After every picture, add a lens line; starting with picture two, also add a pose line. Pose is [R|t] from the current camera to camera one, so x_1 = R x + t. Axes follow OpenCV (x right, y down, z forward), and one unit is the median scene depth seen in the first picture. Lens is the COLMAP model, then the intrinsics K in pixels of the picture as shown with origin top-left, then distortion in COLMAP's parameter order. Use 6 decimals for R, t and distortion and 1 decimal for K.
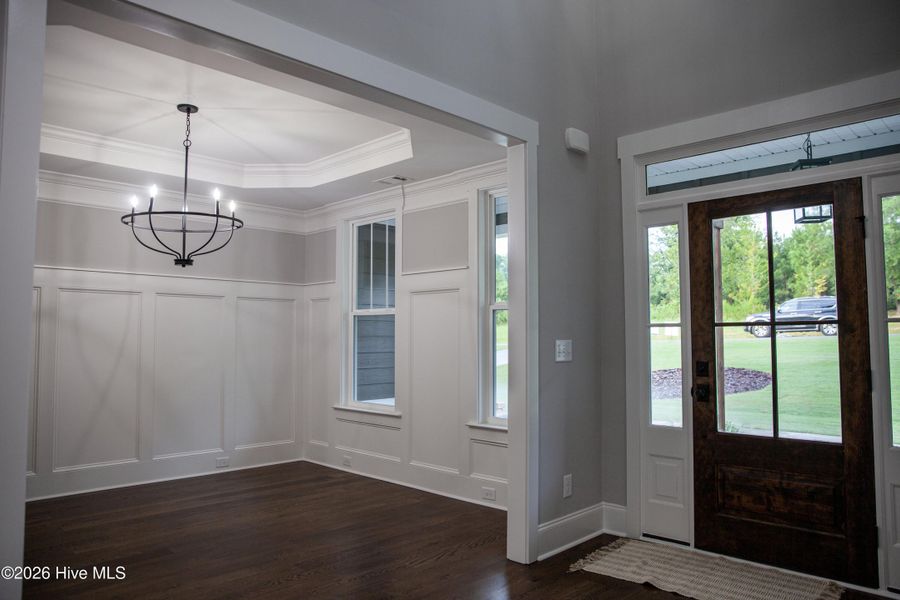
lens RADIAL K [[637.5, 0, 446.7], [0, 637.5, 297.5], [0, 0, 1]] dist [-0.110522, 0.092573]
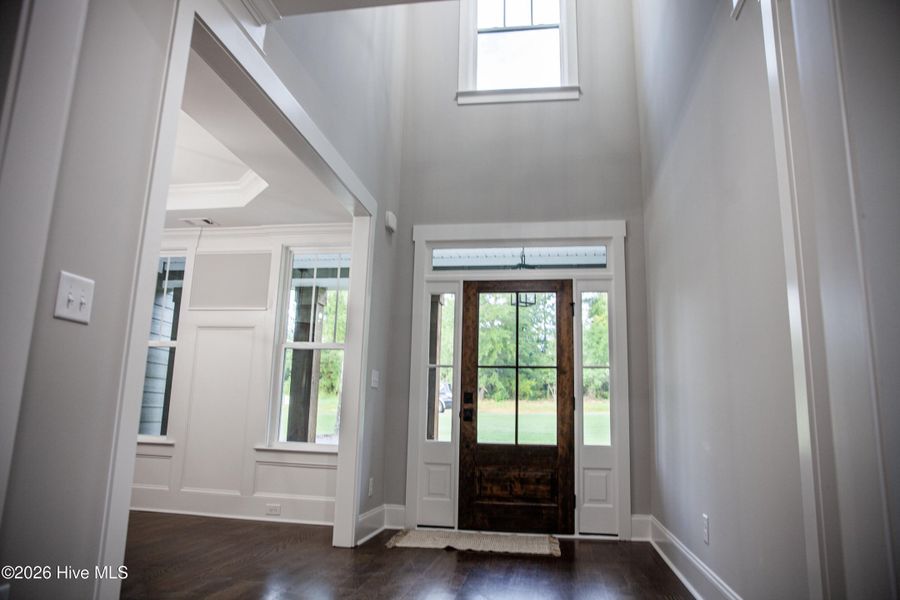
lens RADIAL K [[611.9, 0, 453.3], [0, 611.9, 295.5], [0, 0, 1]] dist [-0.103837, 0.068456]
pose [[0.817691, 0.140316, 0.558294, -0.408841], [-0.065907, 0.986280, -0.151353, 0.095886], [-0.571872, 0.086965, 0.815721, -0.113898]]
